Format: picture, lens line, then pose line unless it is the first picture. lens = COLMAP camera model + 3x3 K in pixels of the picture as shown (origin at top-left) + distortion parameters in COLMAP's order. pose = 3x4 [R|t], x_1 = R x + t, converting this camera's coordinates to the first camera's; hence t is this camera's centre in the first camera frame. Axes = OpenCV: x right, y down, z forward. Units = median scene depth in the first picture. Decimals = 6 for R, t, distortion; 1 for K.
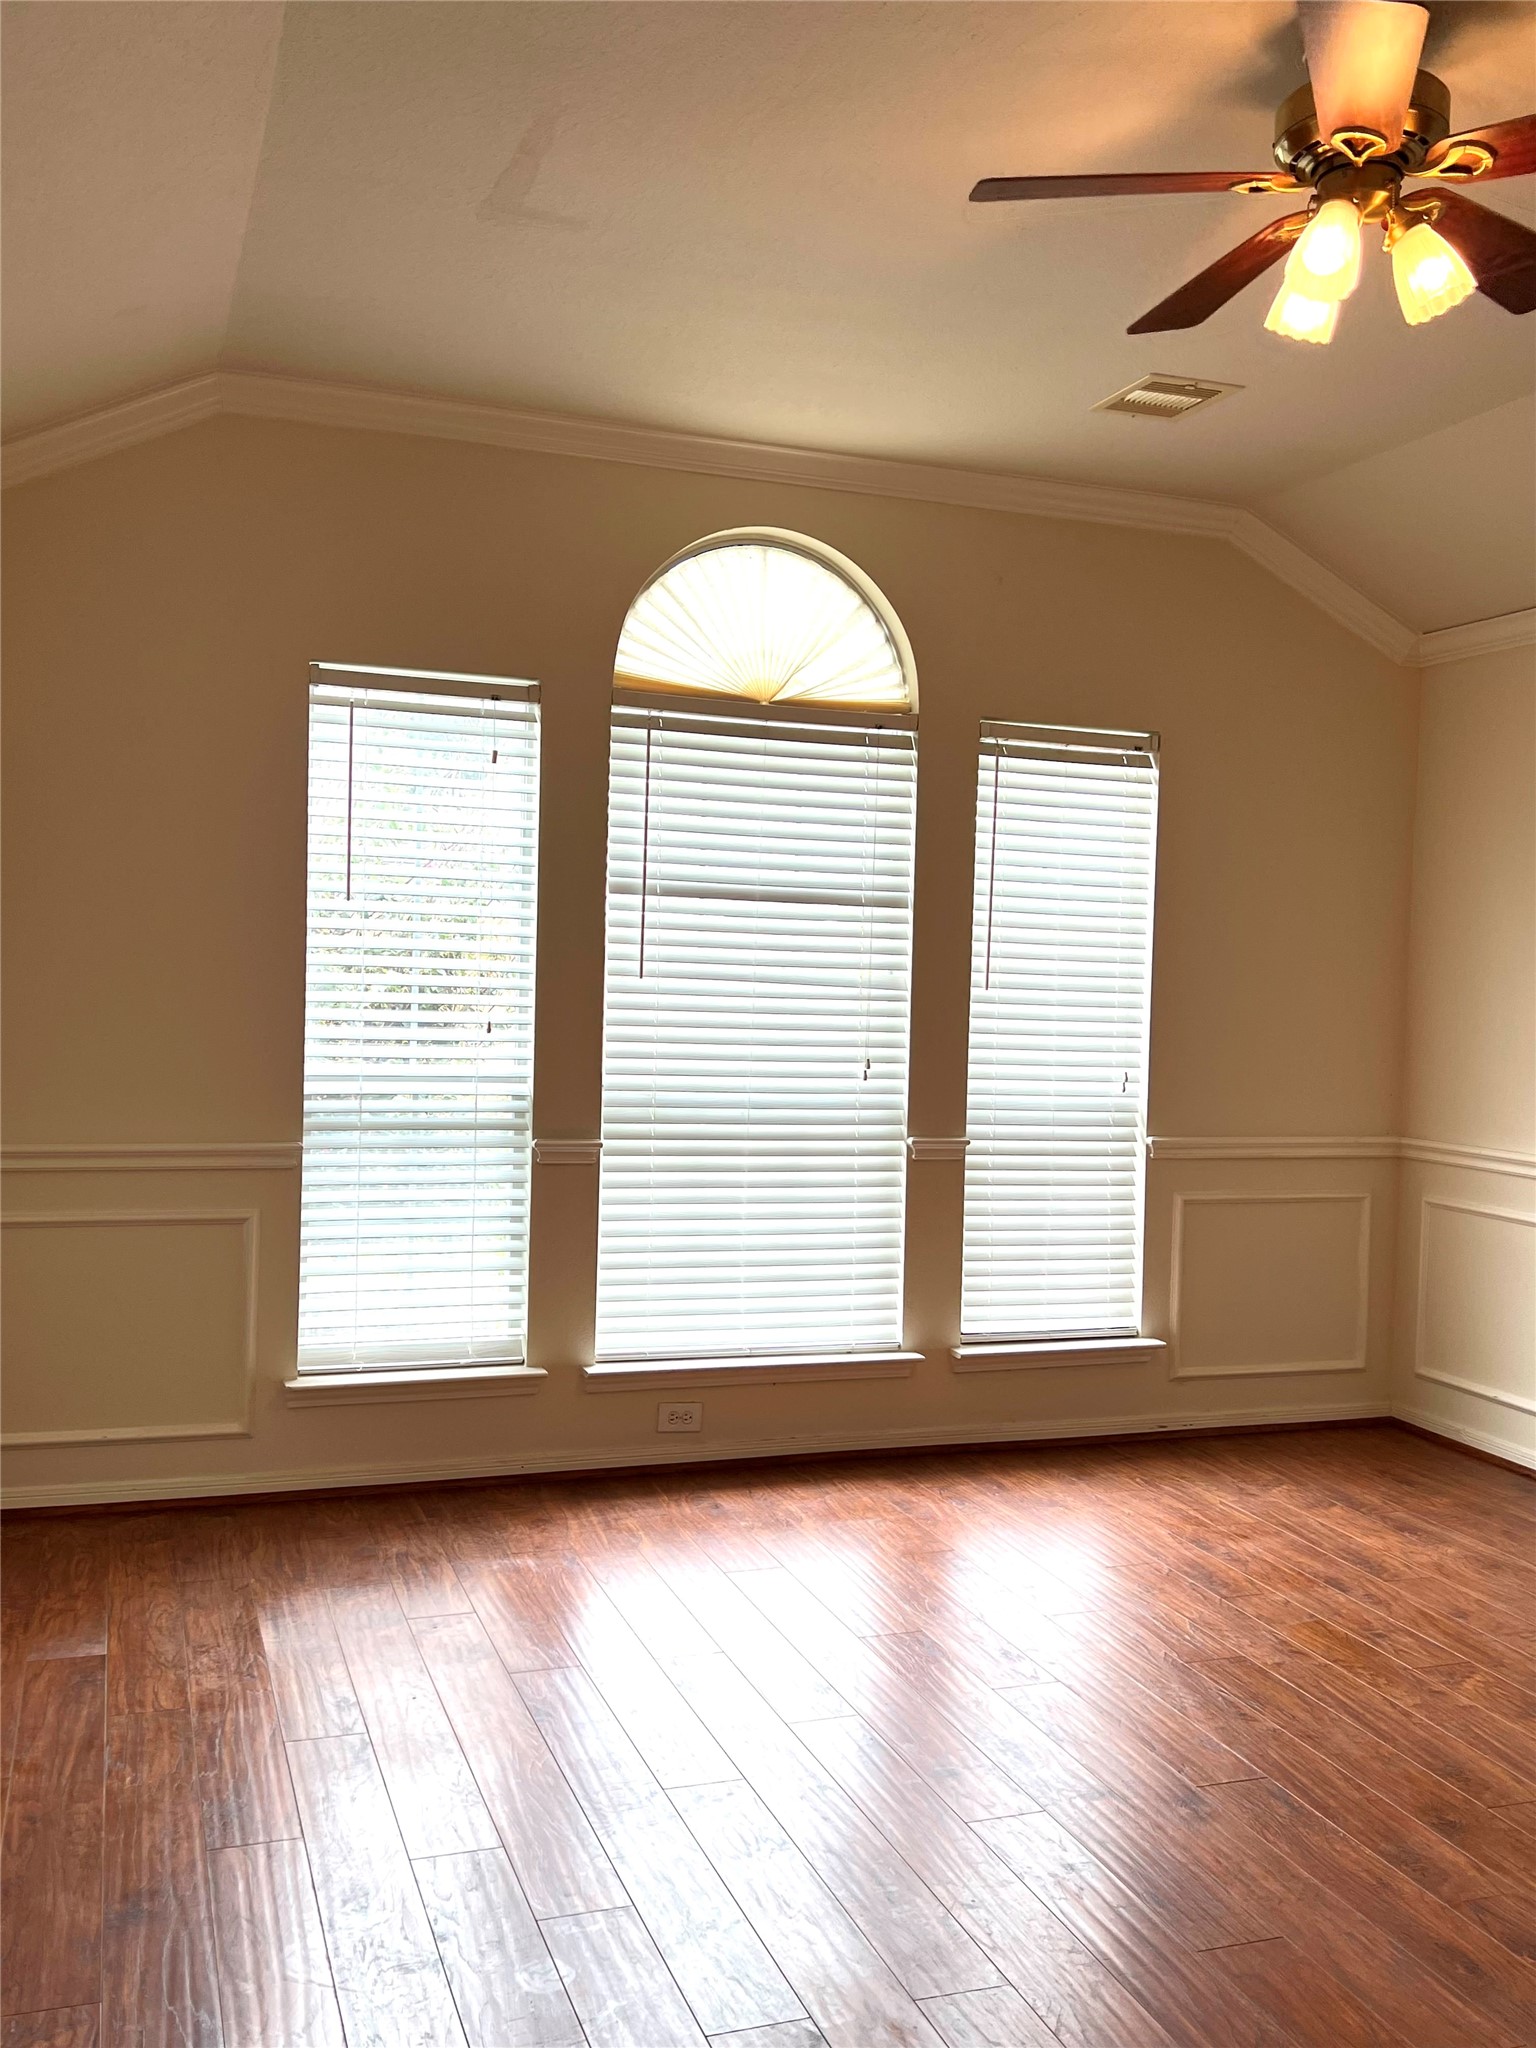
lens RADIAL K [[1836.3, 0, 772.0], [0, 1836.3, 1013.0], [0, 0, 1]] dist [0.052756, -0.014280]
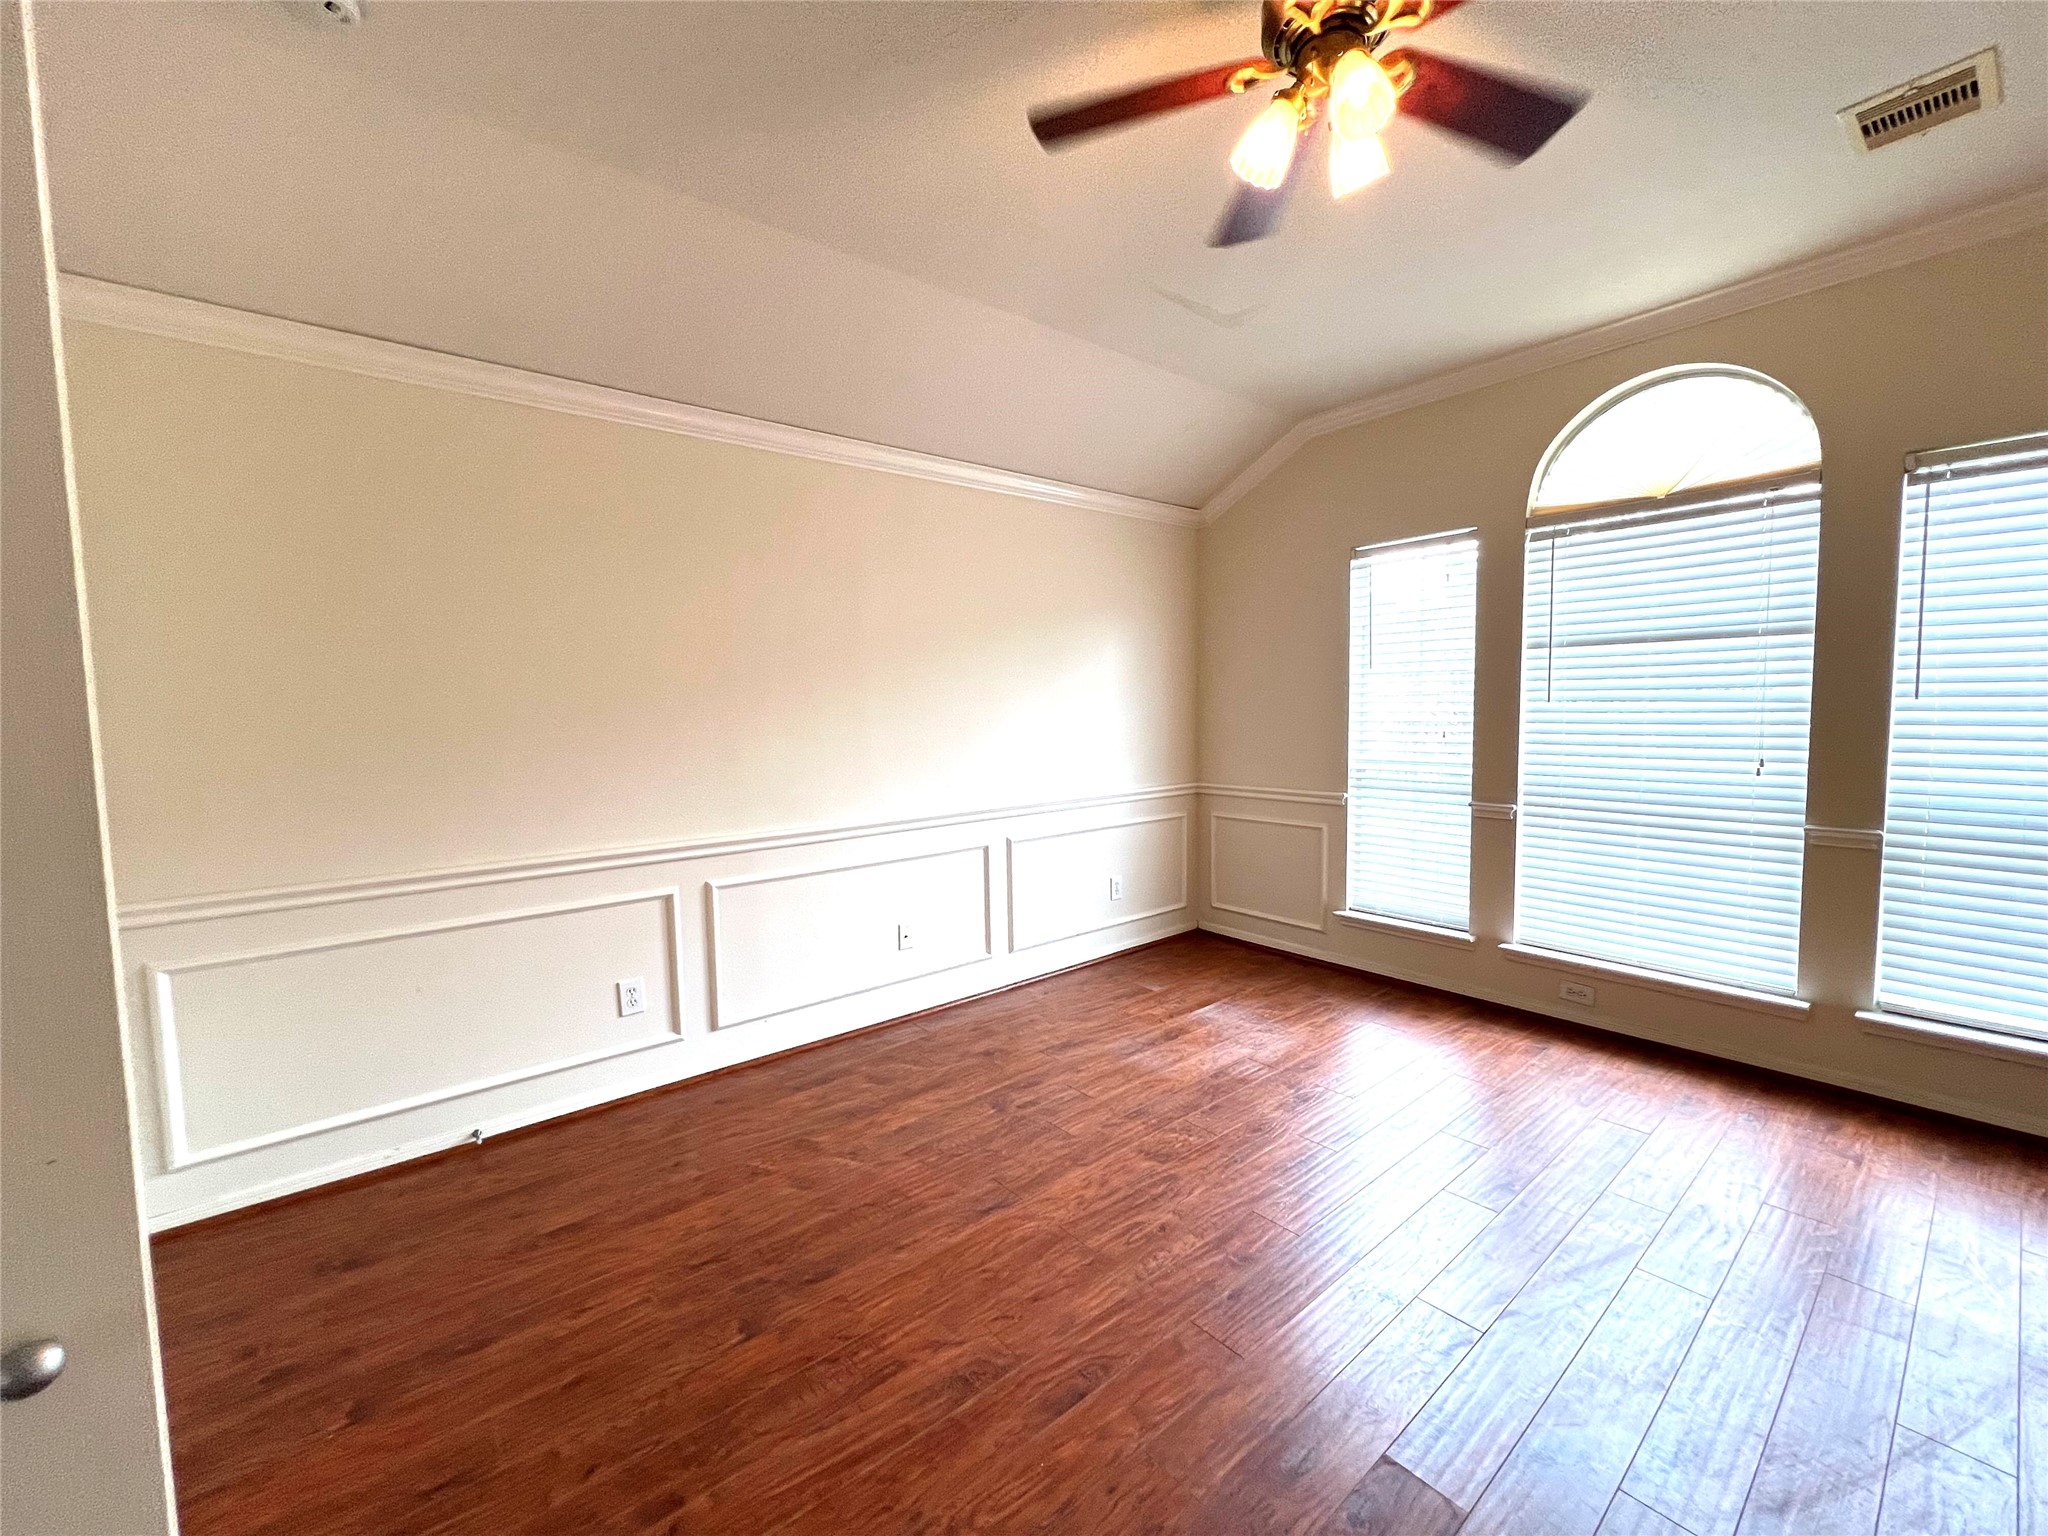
lens RADIAL K [[816.0, 0, 1031.8], [0, 816.0, 781.8], [0, 0, 1]] dist [-0.002122, -0.000335]
pose [[0.339694, 0.040745, -0.939653, 0.414599], [-0.009113, 0.999157, 0.040031, 0.023361], [0.940492, -0.005036, 0.339779, 0.349797]]
